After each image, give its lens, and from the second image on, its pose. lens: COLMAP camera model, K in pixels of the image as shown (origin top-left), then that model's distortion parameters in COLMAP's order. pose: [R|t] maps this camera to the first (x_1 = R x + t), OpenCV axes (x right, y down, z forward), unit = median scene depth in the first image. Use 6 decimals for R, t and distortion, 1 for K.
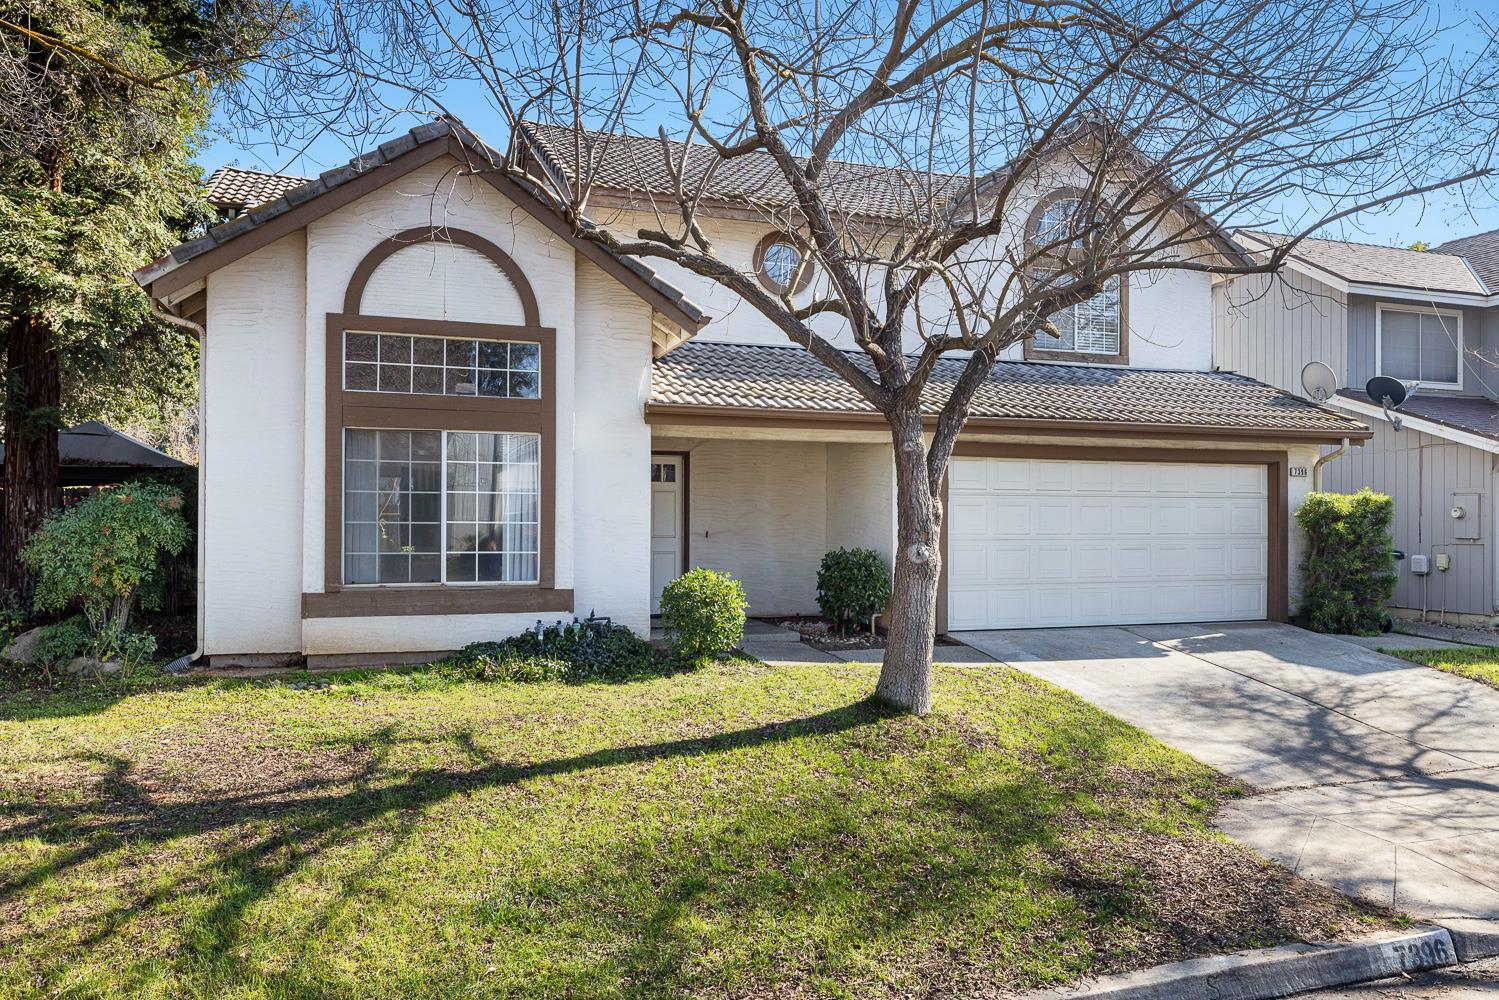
lens RADIAL K [[1019.4, 0, 769.1], [0, 1019.4, 533.4], [0, 0, 1]] dist [0.008092, 0.000857]
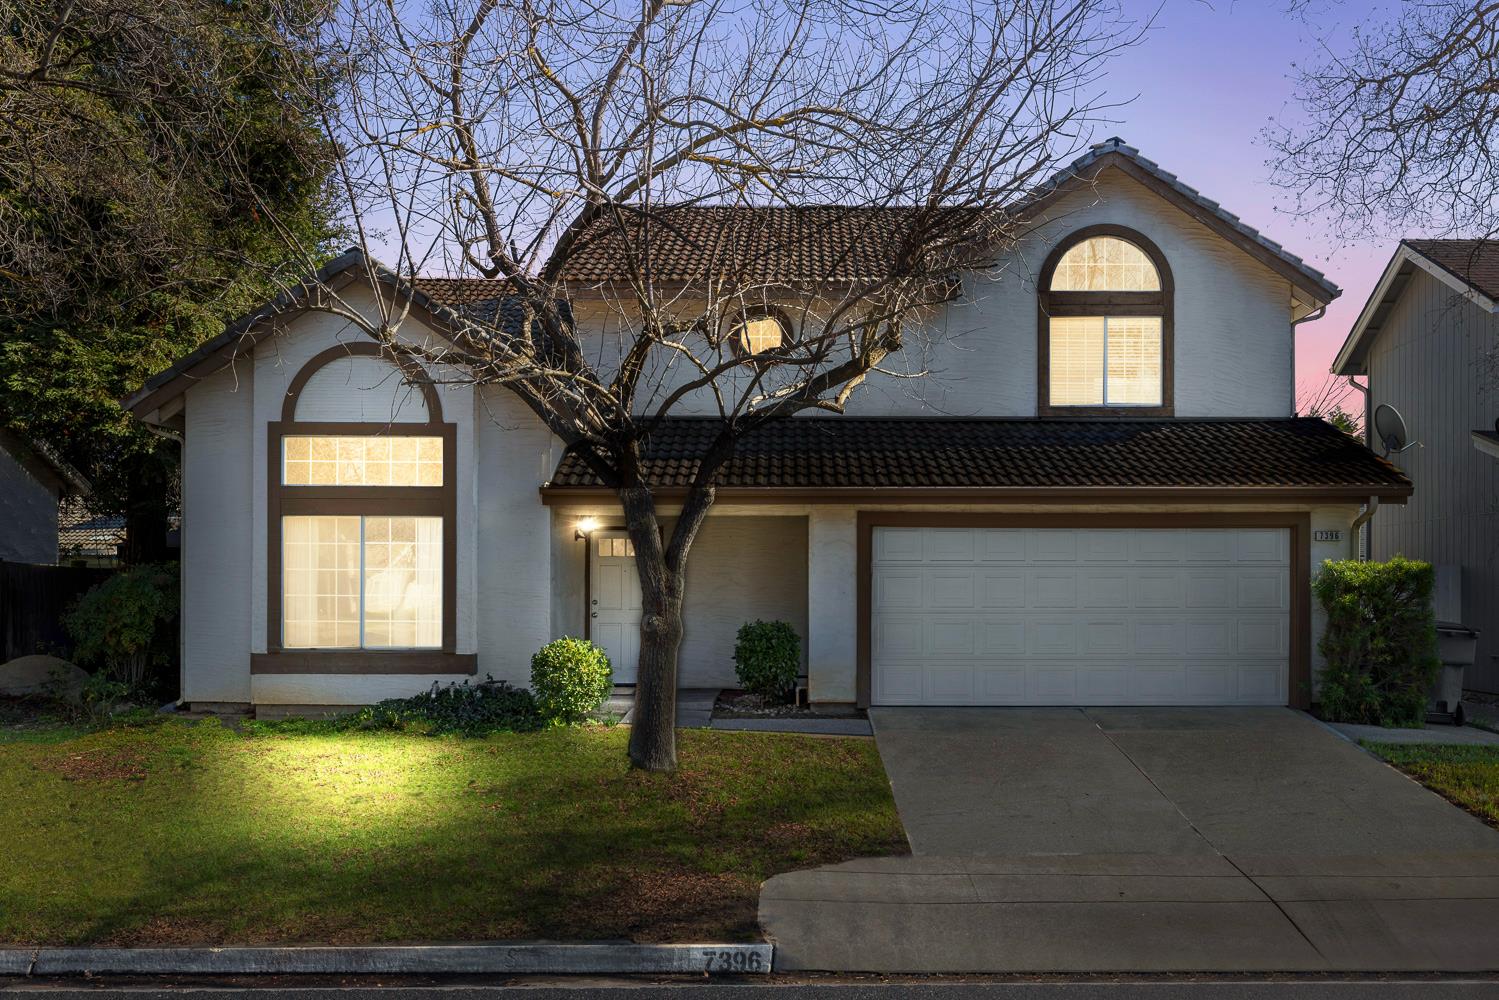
lens RADIAL K [[1173.9, 0, 767.6], [0, 1173.9, 609.8], [0, 0, 1]] dist [0.005895, -0.001045]
pose [[0.950906, 0.002980, -0.309466, 0.540843], [-0.002508, 0.999995, 0.001922, 0.002276], [0.309470, -0.001051, 0.950908, -0.133923]]
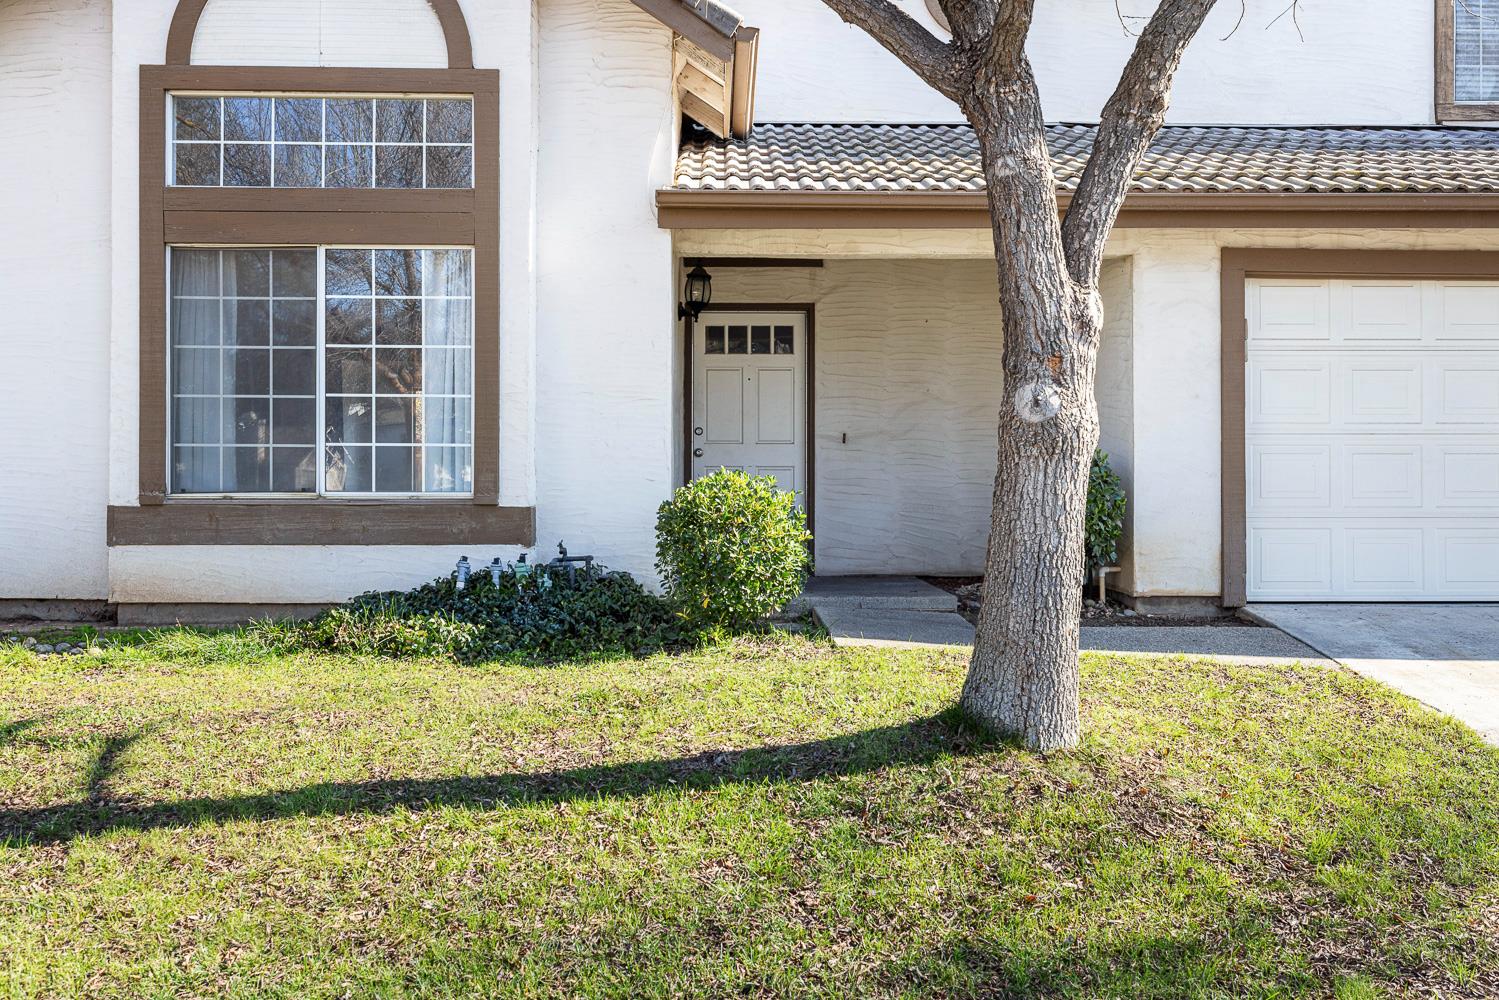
lens RADIAL K [[1304.5, 0, 744.9], [0, 1304.5, 497.7], [0, 0, 1]] dist [0.006218, 0.007824]
pose [[0.953965, -0.000930, -0.299916, 0.163064], [0.000442, 0.999998, -0.001695, 0.052855], [0.299917, 0.001485, 0.953964, 0.327133]]
